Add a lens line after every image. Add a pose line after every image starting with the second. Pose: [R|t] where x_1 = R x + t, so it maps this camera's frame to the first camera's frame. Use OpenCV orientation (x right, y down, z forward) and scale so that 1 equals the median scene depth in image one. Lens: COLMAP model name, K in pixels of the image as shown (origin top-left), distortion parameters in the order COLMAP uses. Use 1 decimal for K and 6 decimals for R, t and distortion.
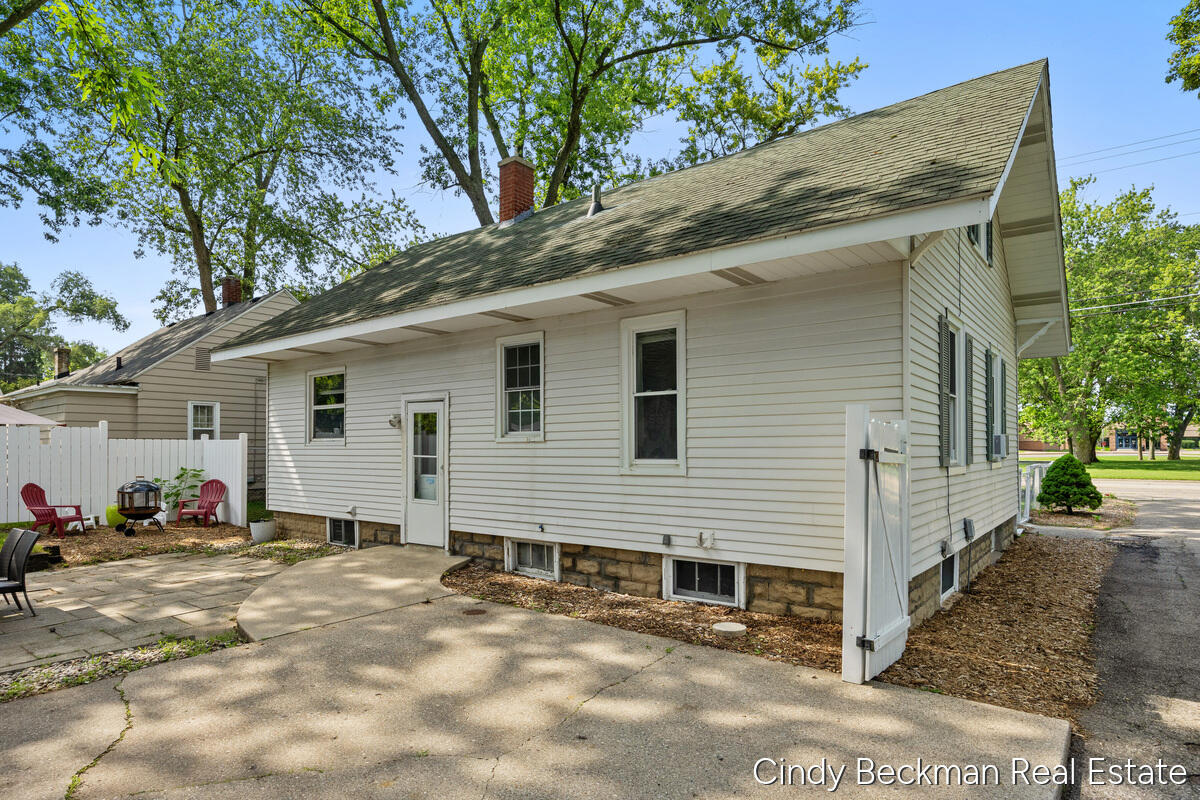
lens RADIAL K [[684.6, 0, 583.2], [0, 684.6, 443.4], [0, 0, 1]] dist [0.003064, 0.000982]
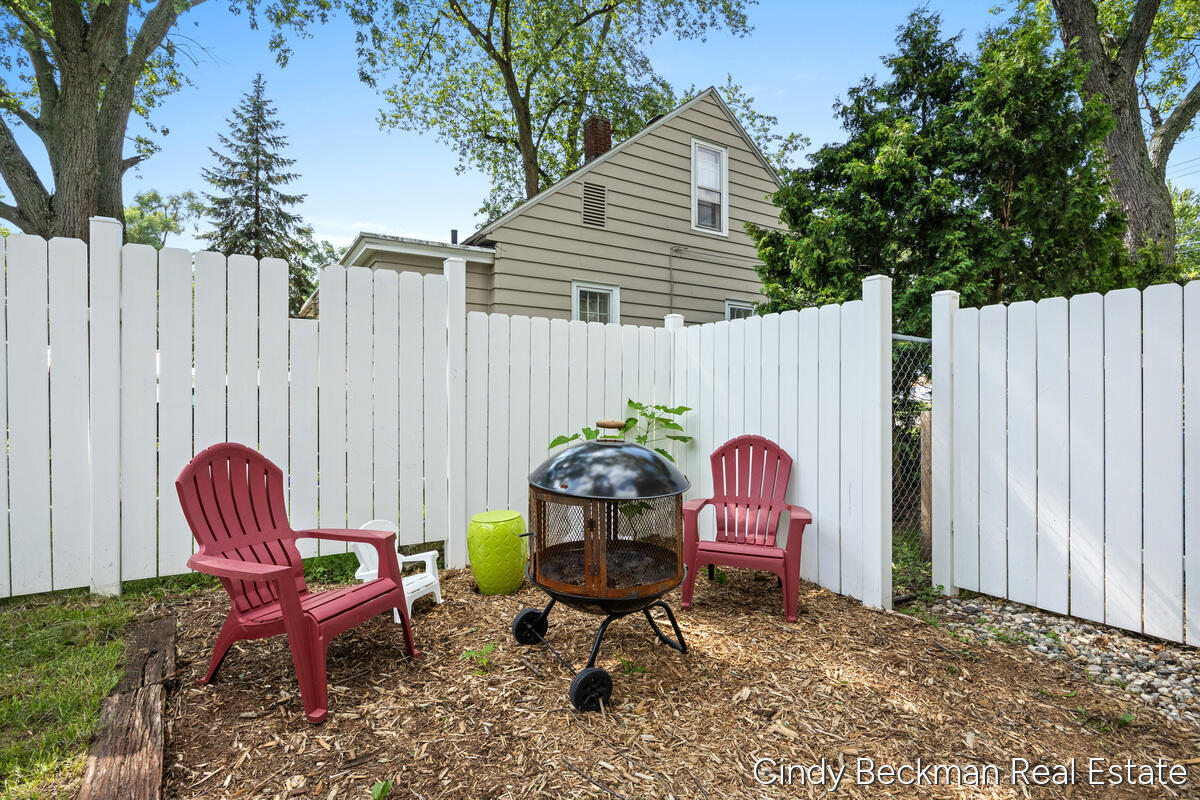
lens RADIAL K [[616.7, 0, 600.9], [0, 616.7, 401.1], [0, 0, 1]] dist [-0.000526, -0.000278]
pose [[0.948019, 0.005923, -0.318158, -0.388747], [-0.003579, 0.999962, 0.007953, 0.025795], [0.318193, -0.006401, 0.948004, 0.534292]]
